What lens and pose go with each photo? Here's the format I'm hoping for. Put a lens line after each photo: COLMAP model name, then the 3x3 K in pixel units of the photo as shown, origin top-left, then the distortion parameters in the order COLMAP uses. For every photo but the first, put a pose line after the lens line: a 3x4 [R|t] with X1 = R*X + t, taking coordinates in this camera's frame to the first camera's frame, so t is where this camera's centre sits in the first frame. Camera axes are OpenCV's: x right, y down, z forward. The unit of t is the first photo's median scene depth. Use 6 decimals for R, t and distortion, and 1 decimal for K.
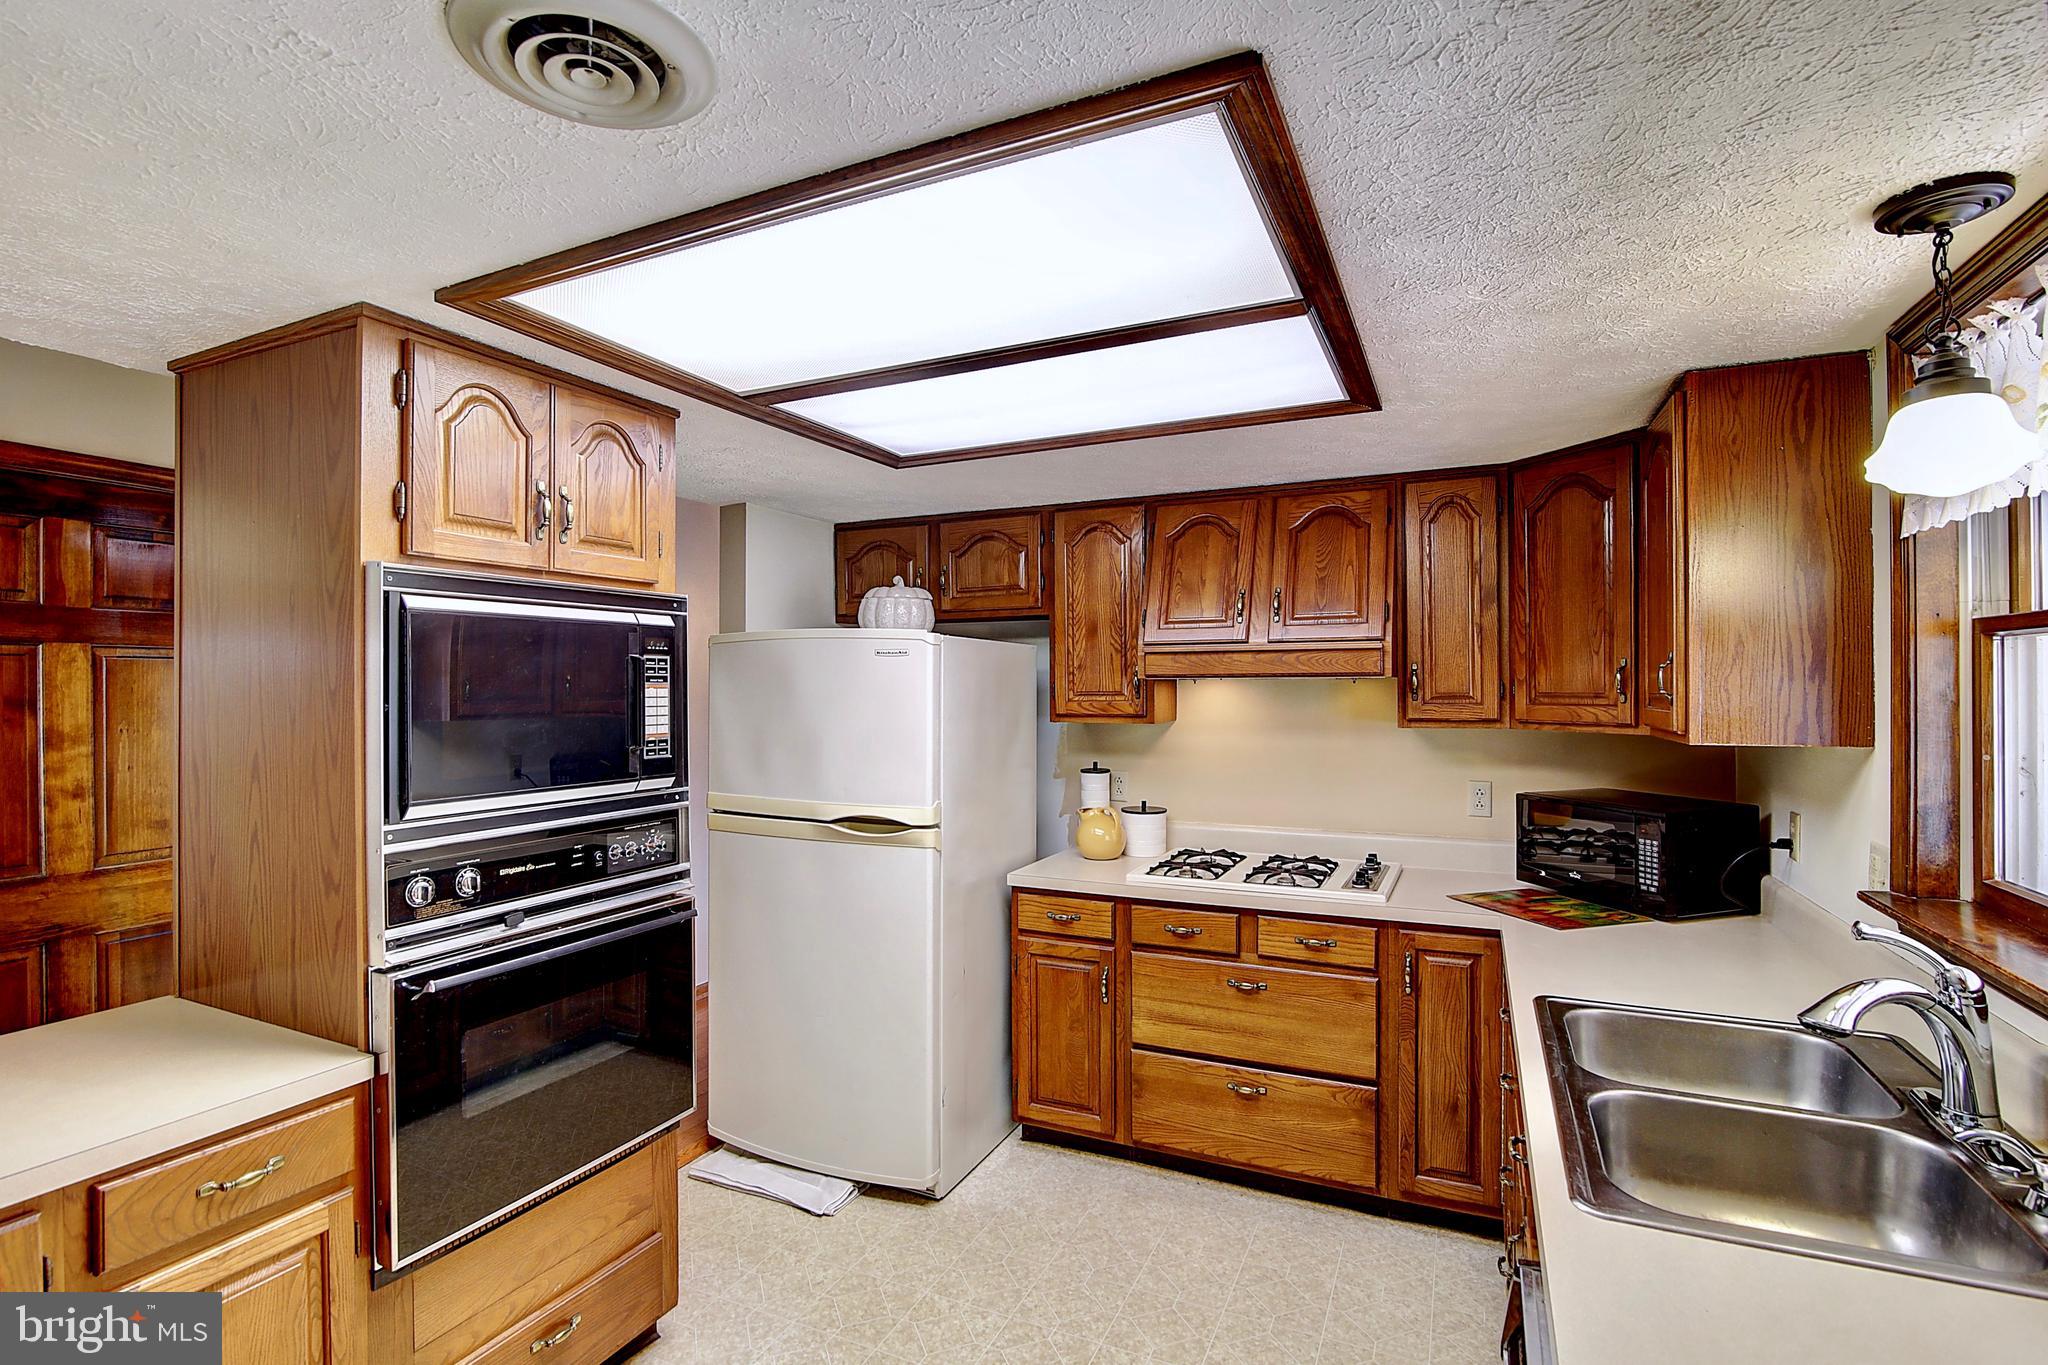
lens RADIAL K [[948.2, 0, 1023.4], [0, 948.2, 686.1], [0, 0, 1]] dist [-0.017305, -0.000023]
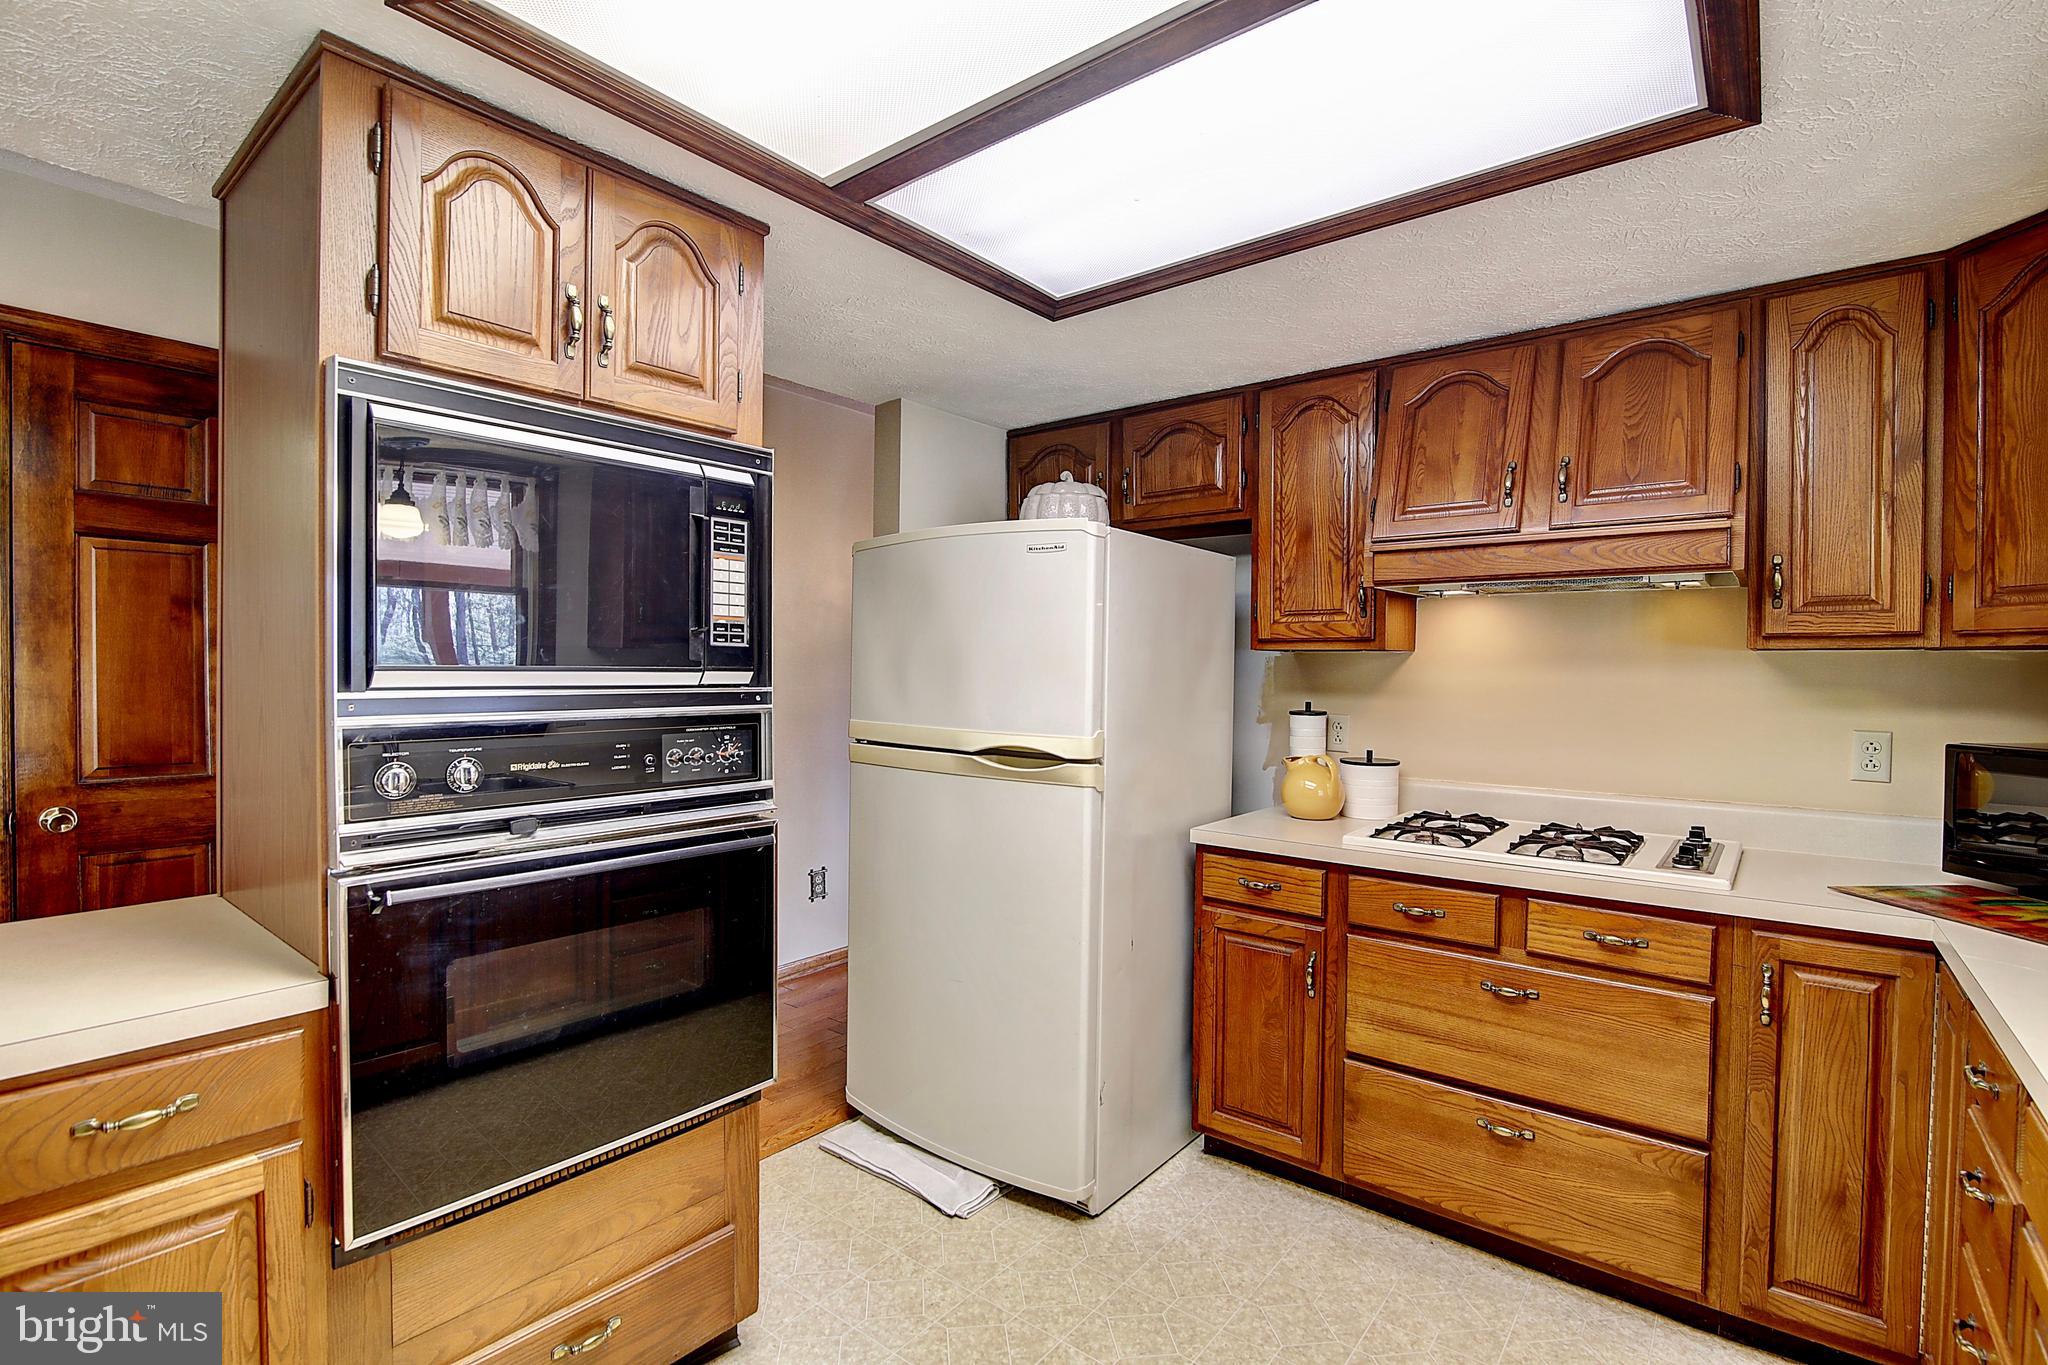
lens RADIAL K [[938.3, 0, 1024.0], [0, 938.3, 682.5], [0, 0, 1]] dist [-0.017825, 0.000237]
pose [[0.972066, 0.016209, -0.234146, 0.035026], [-0.011966, 0.999738, 0.019528, 0.066630], [0.234401, -0.016181, 0.972005, 0.210245]]
